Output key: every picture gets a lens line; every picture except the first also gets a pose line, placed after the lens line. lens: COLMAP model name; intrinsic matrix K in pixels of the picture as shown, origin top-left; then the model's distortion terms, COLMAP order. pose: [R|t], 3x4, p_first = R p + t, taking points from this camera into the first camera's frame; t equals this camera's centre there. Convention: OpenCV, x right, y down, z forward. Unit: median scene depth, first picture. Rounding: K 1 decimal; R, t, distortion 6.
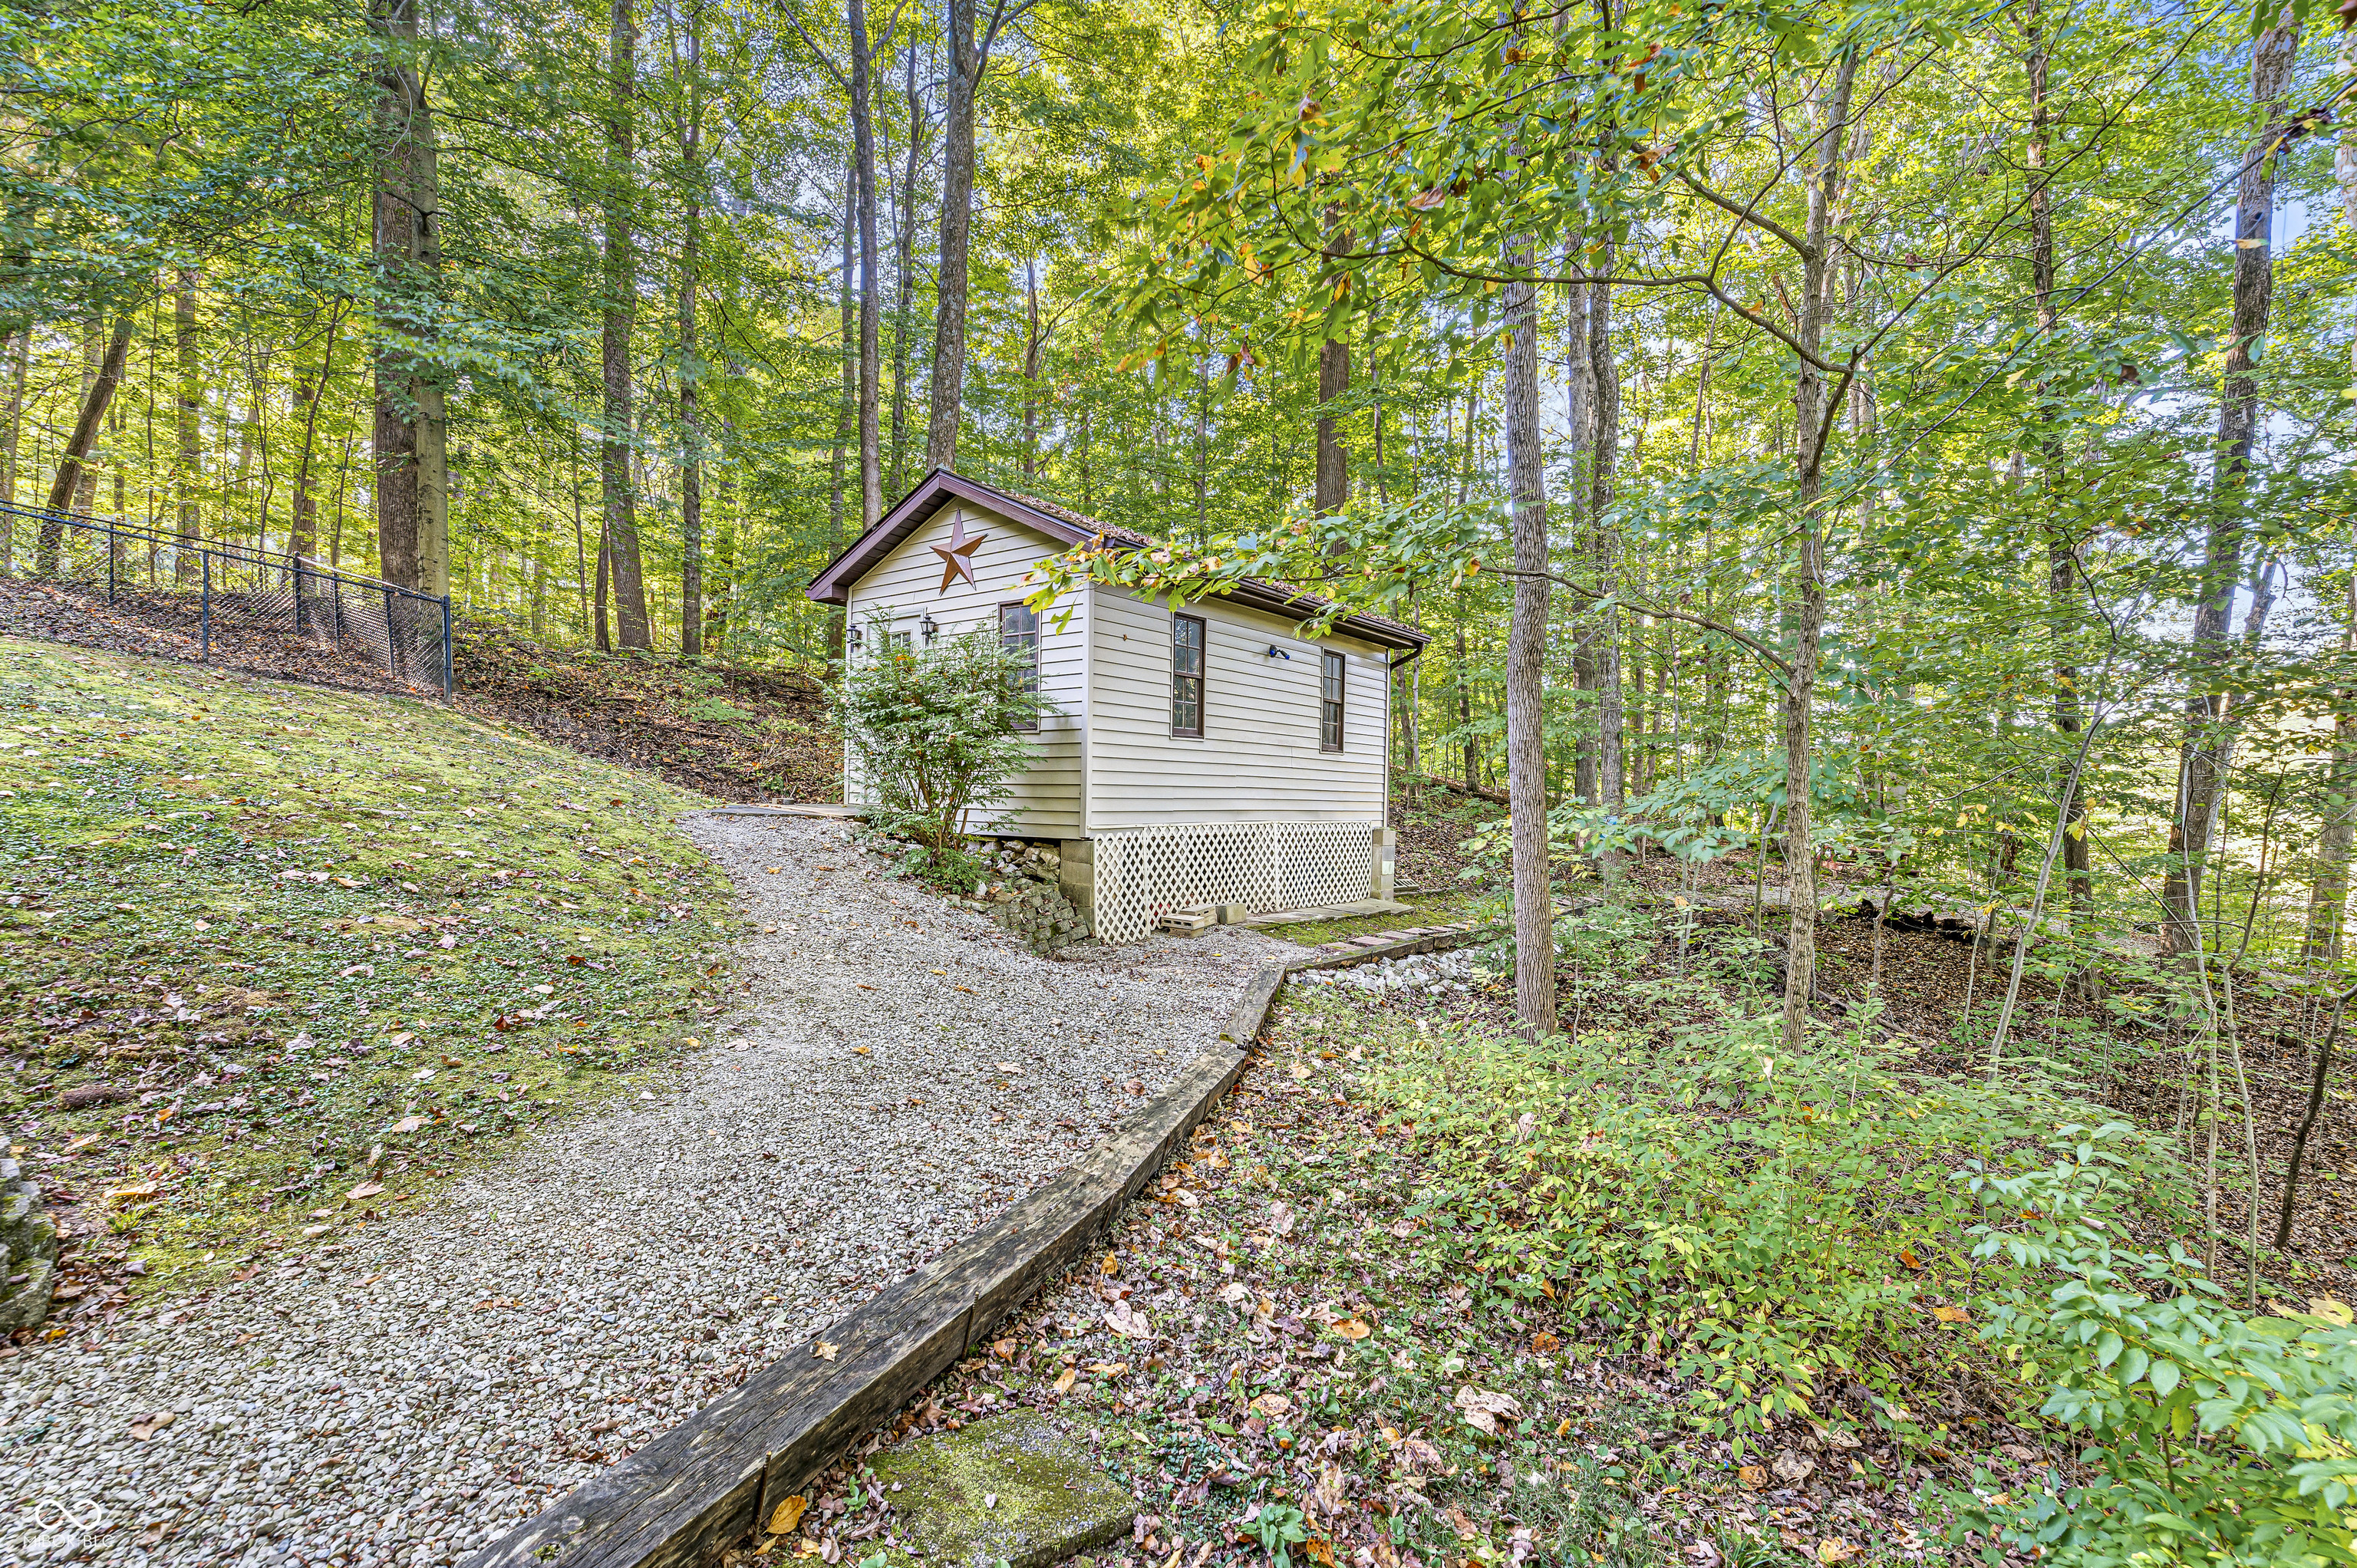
lens RADIAL K [[1034.6, 0, 1179.8], [0, 1034.6, 788.7], [0, 0, 1]] dist [-0.001603, 0.000391]
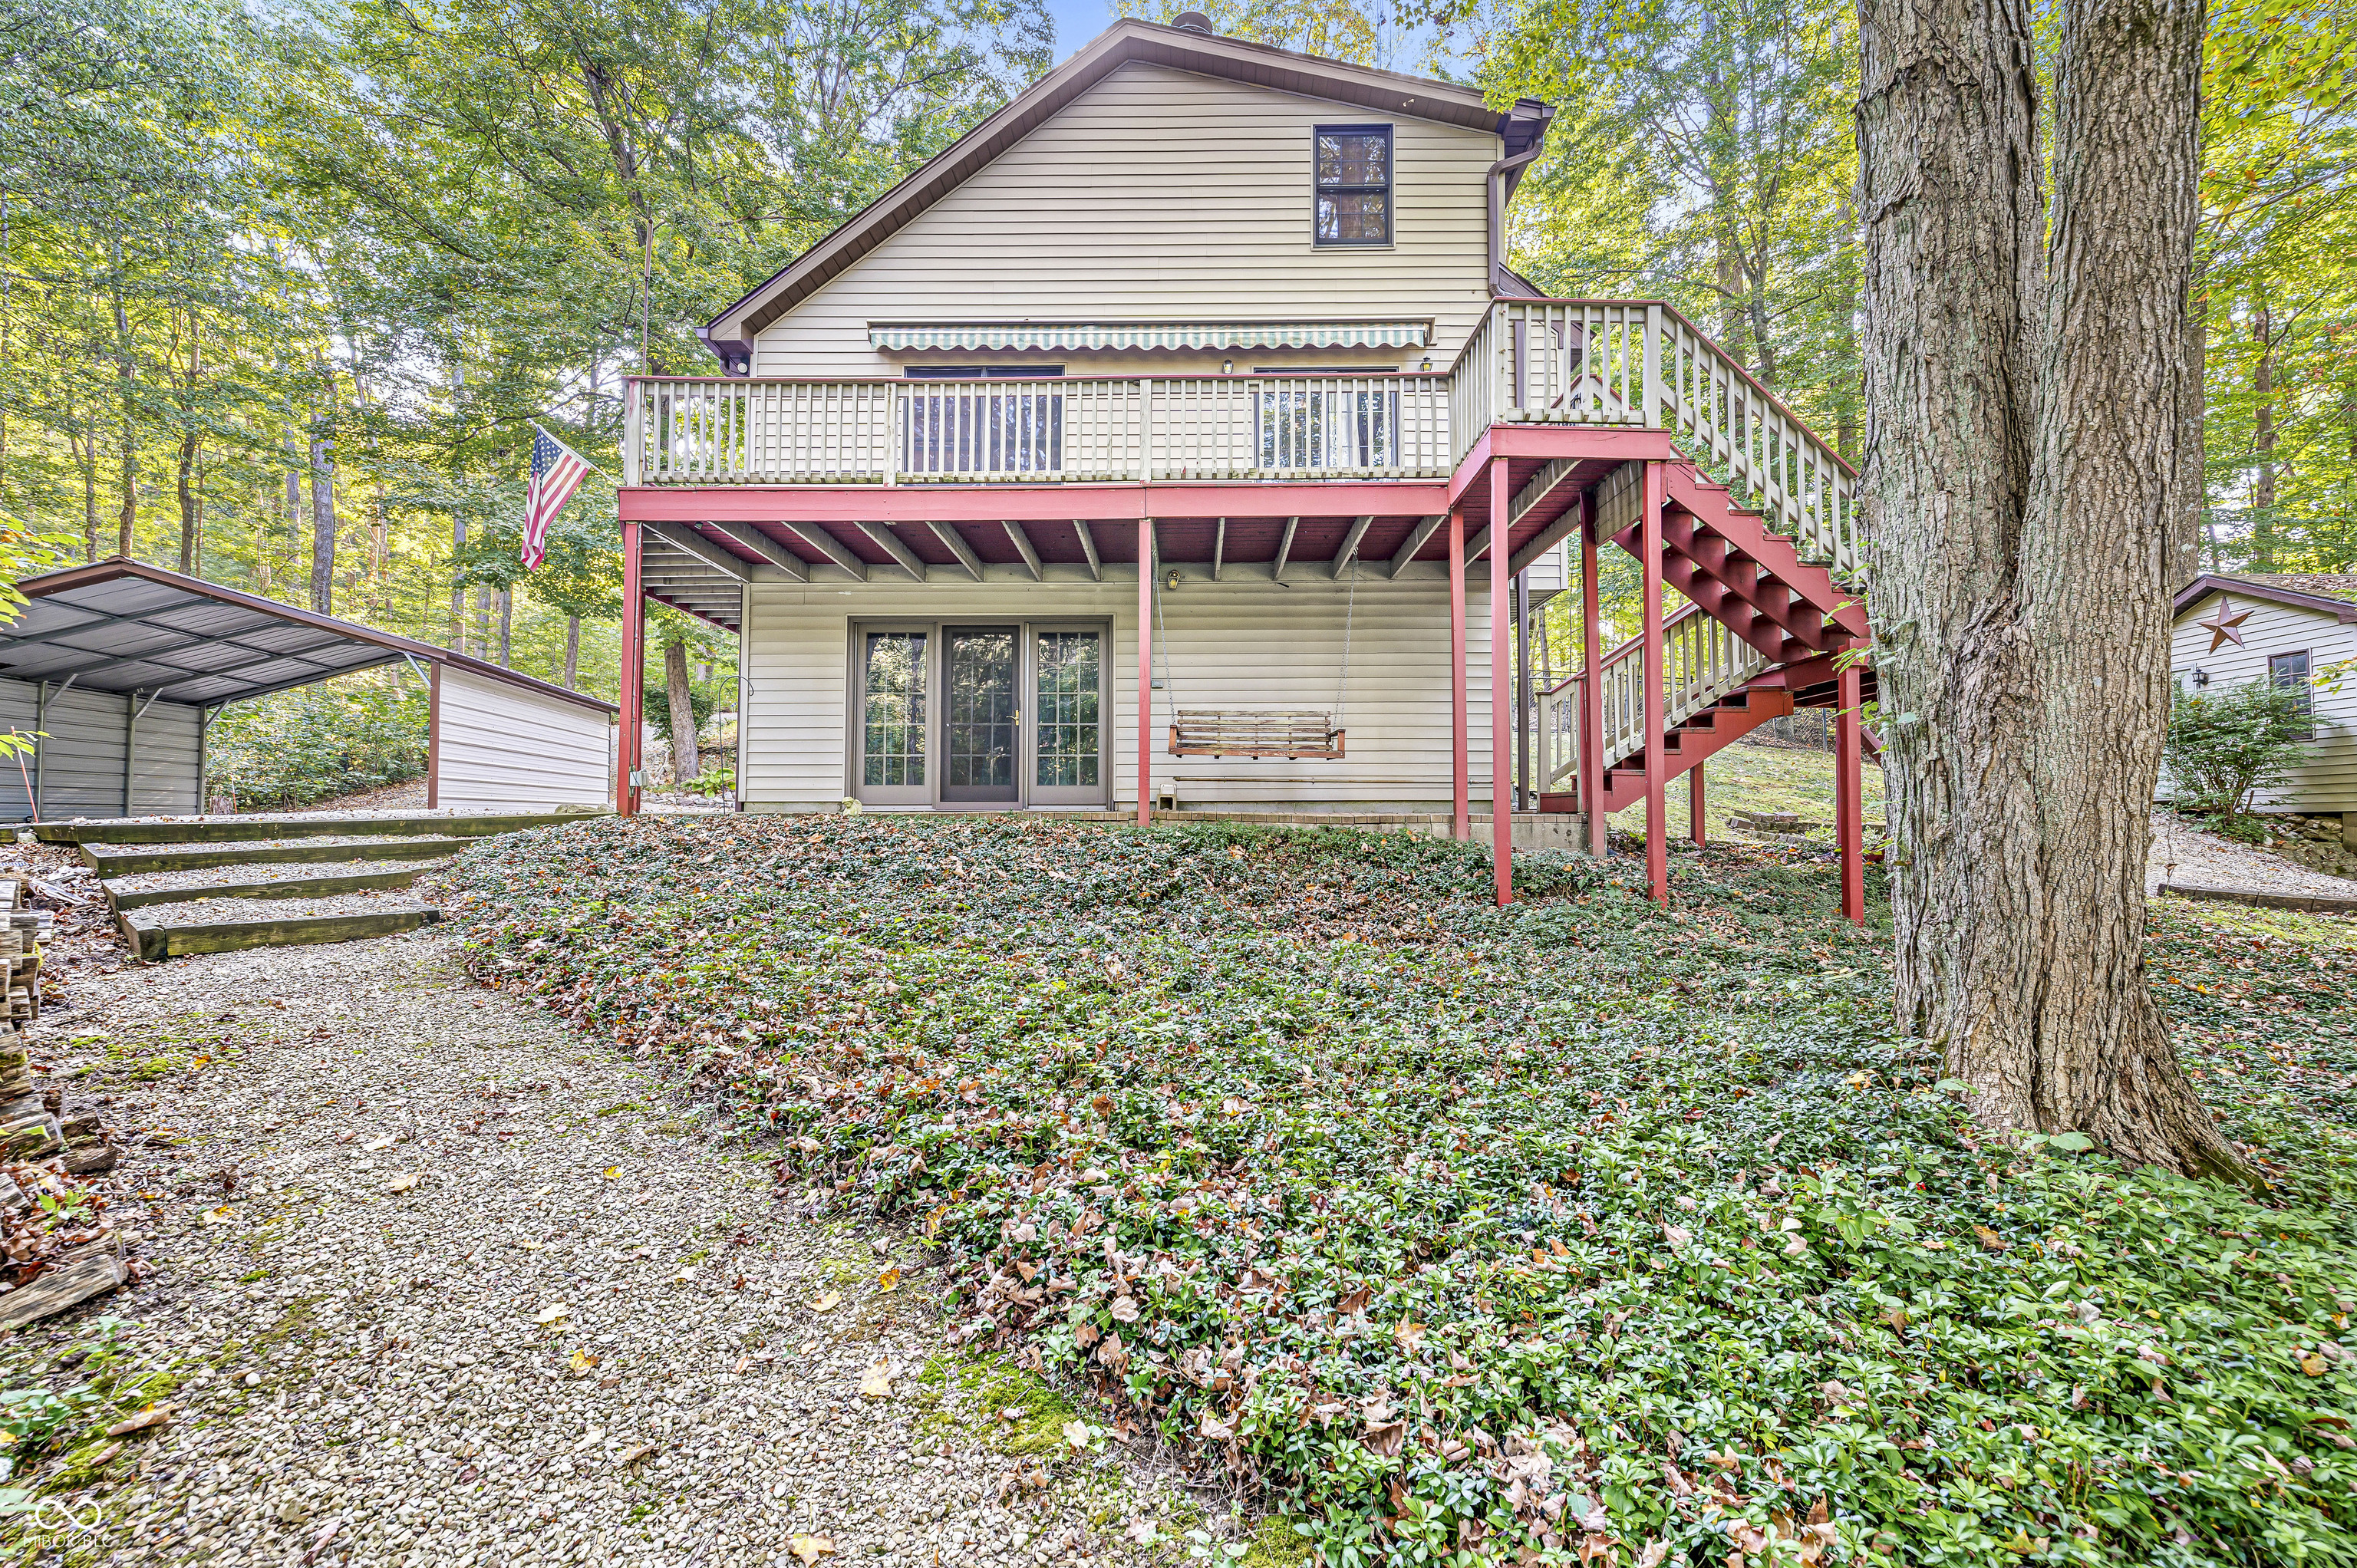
lens RADIAL K [[1034.6, 0, 1172.8], [0, 1034.6, 789.2], [0, 0, 1]] dist [-0.001603, 0.000391]
pose [[0.572645, -0.050290, -0.818260, 0.134982], [0.010079, 0.998473, -0.054312, 0.080106], [0.819742, 0.022854, 0.572277, -1.188201]]
